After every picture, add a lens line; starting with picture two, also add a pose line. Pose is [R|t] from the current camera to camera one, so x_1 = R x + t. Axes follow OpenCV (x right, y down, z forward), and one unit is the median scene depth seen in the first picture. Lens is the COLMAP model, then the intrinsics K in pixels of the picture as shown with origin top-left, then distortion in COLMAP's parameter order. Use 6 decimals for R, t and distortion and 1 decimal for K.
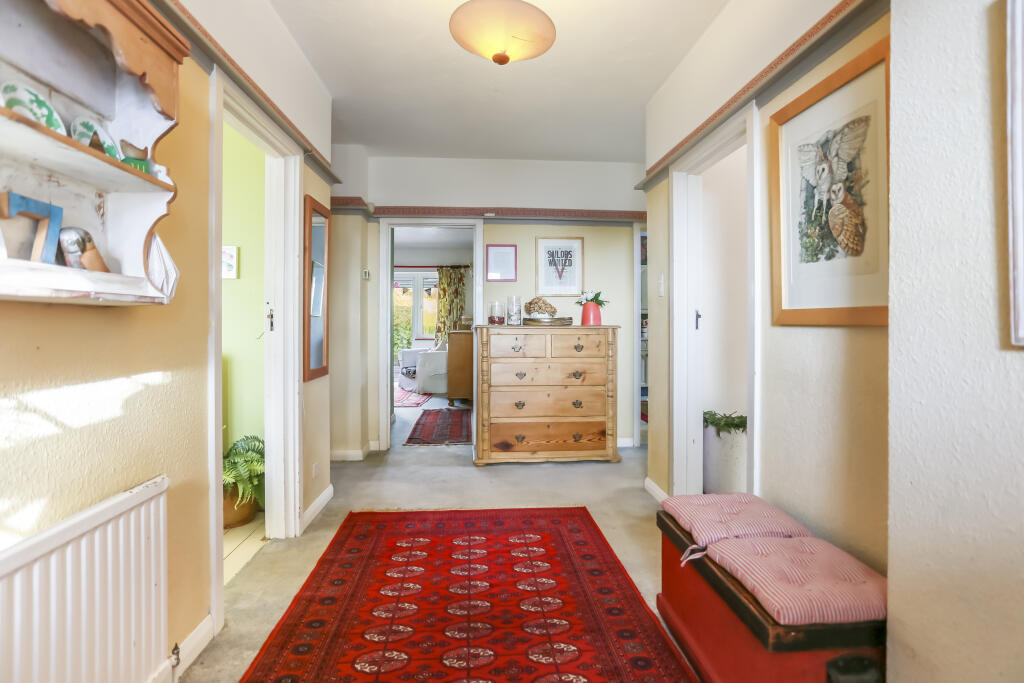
lens RADIAL K [[501.5, 0, 501.2], [0, 501.5, 315.5], [0, 0, 1]] dist [-0.021271, 0.006145]
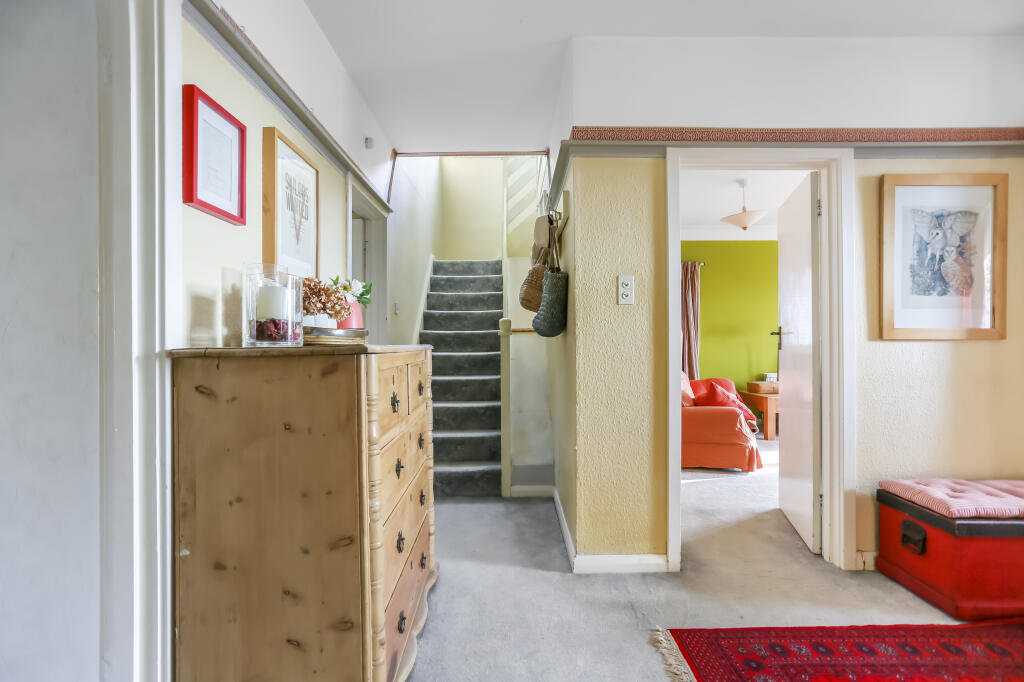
lens RADIAL K [[501.5, 0, 506.5], [0, 501.5, 348.7], [0, 0, 1]] dist [-0.021271, 0.006145]
pose [[0.041116, -0.000842, 0.999154, -0.877674], [-0.005650, 0.999983, 0.001075, 0.052690], [-0.999138, -0.005689, 0.041111, 2.243740]]
